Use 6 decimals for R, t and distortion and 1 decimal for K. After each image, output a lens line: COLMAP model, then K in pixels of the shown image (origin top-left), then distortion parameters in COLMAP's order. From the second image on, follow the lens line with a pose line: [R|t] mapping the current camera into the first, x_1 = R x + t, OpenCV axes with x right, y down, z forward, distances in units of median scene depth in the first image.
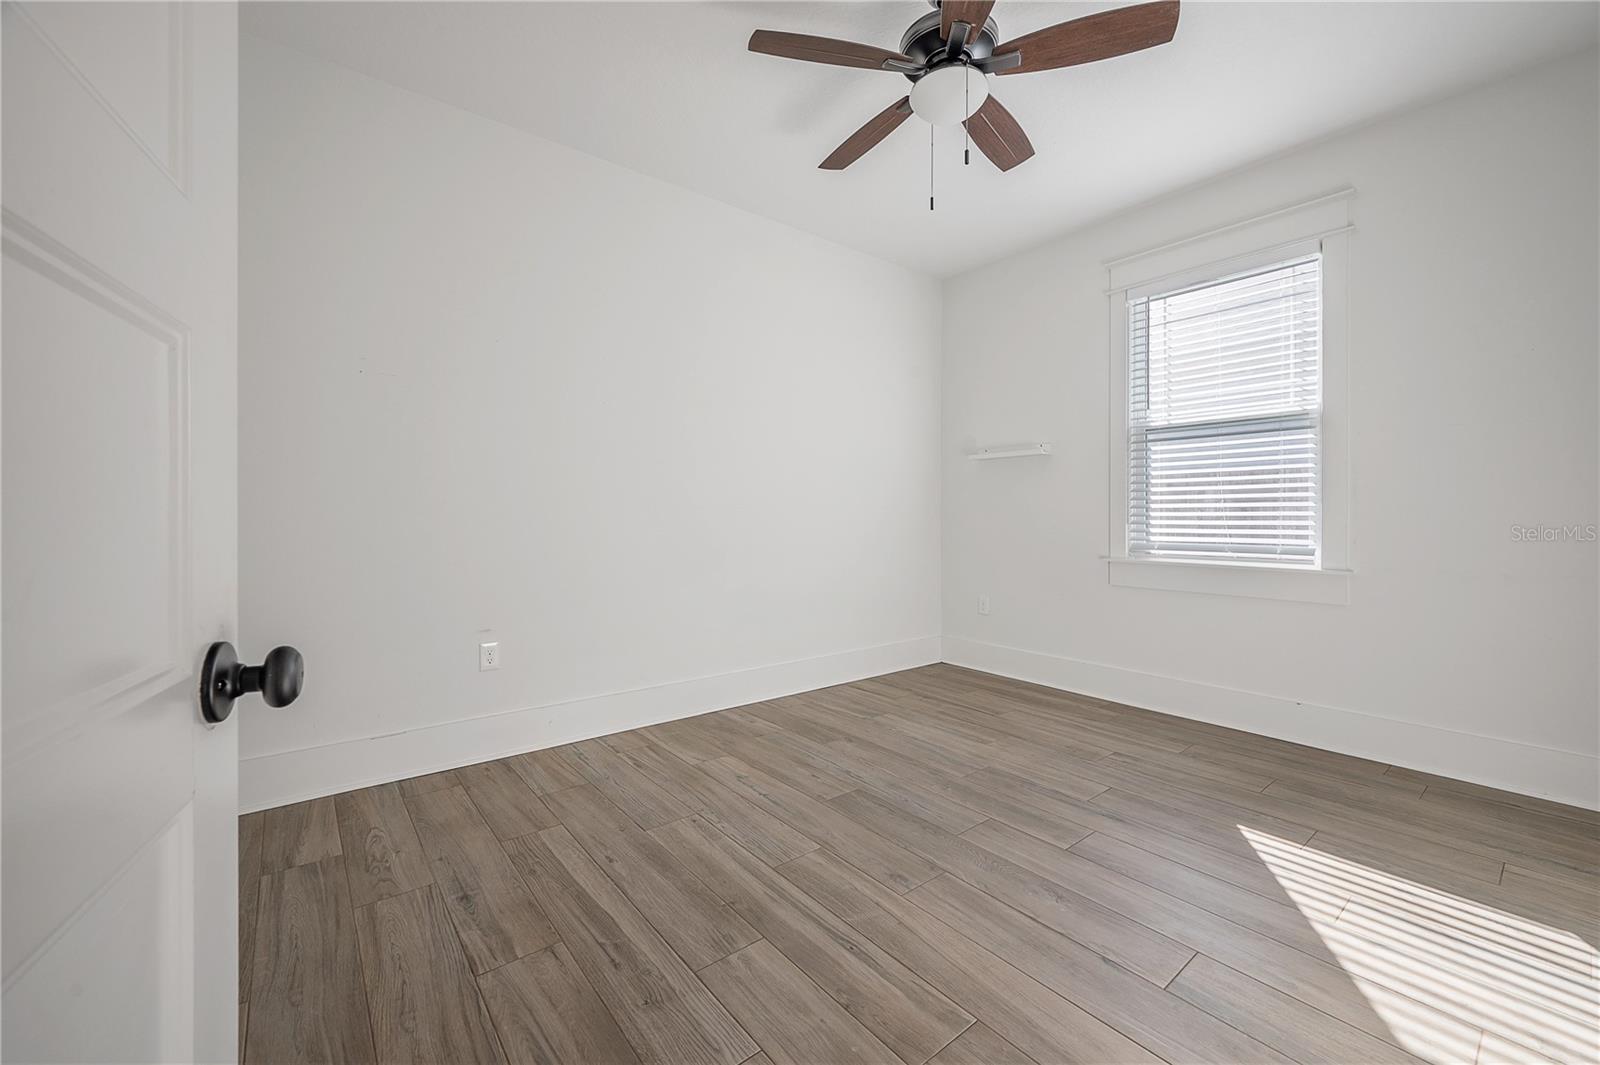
lens RADIAL K [[633.9, 0, 800.0], [0, 633.9, 532.5], [0, 0, 1]] dist [0.001804, 0.000296]
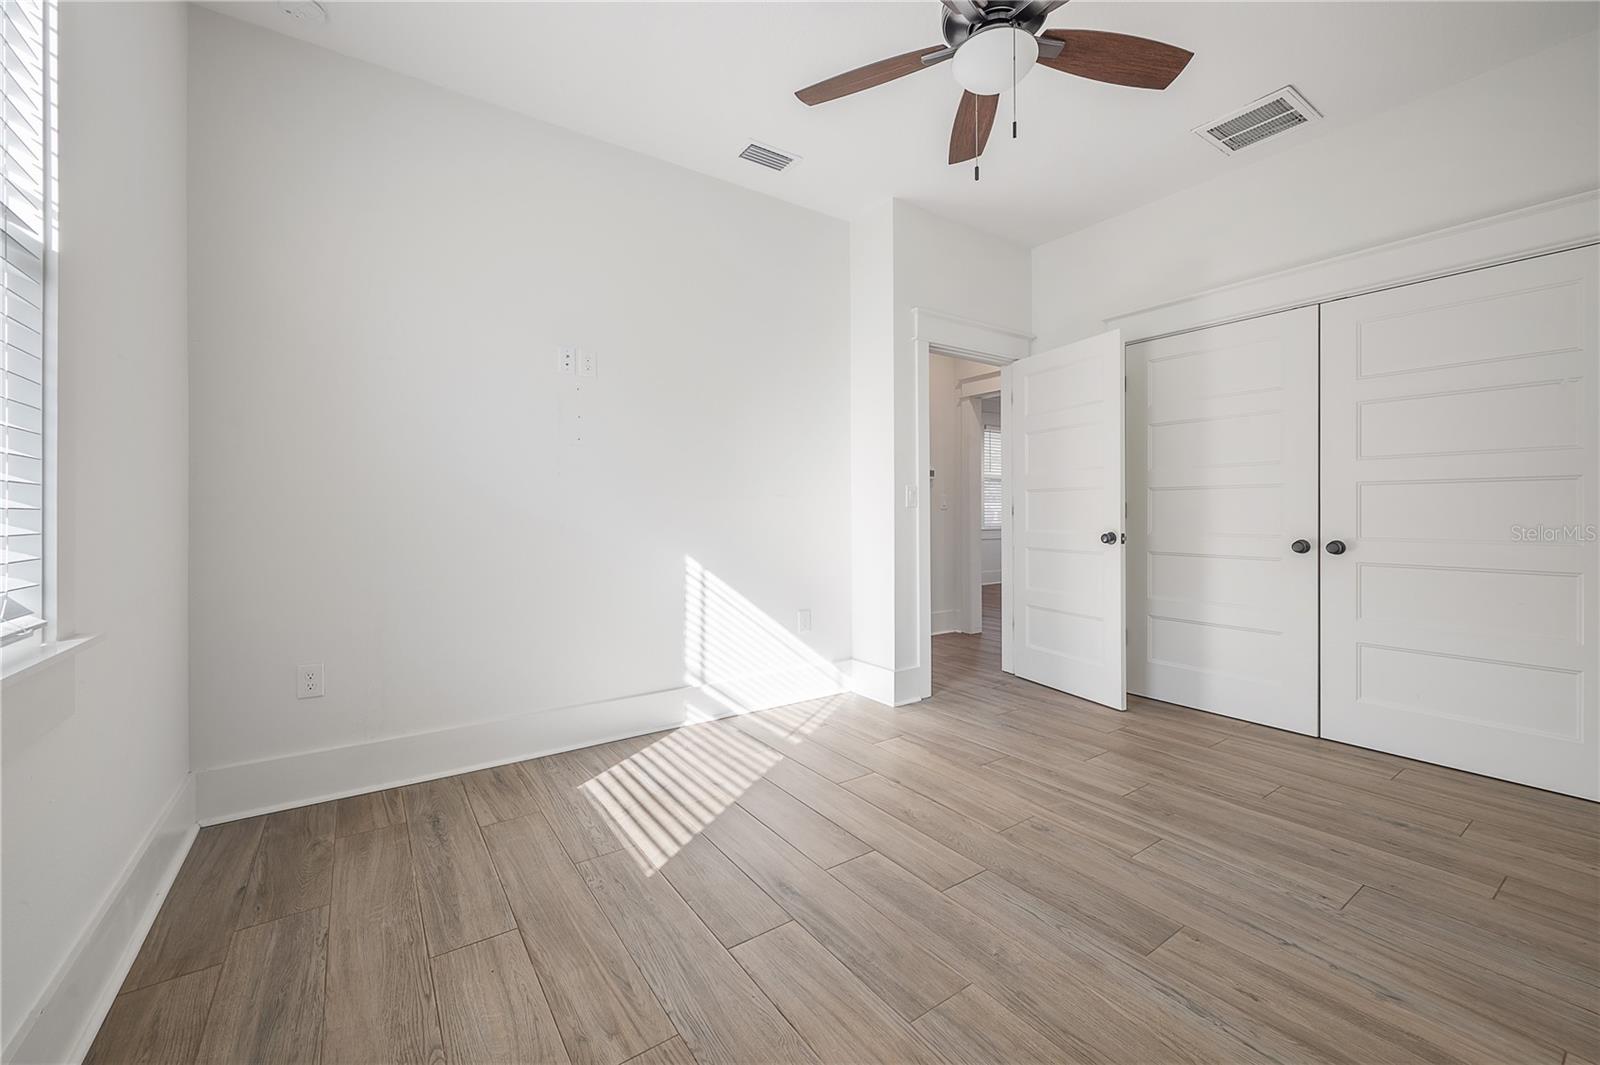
lens RADIAL K [[633.9, 0, 800.0], [0, 633.9, 532.5], [0, 0, 1]] dist [0.001804, 0.000296]
pose [[-0.997690, -0.001227, 0.067918, 0.452343], [0.002463, 0.998526, 0.054218, -0.044512], [-0.067885, 0.054261, -0.996217, 1.898684]]
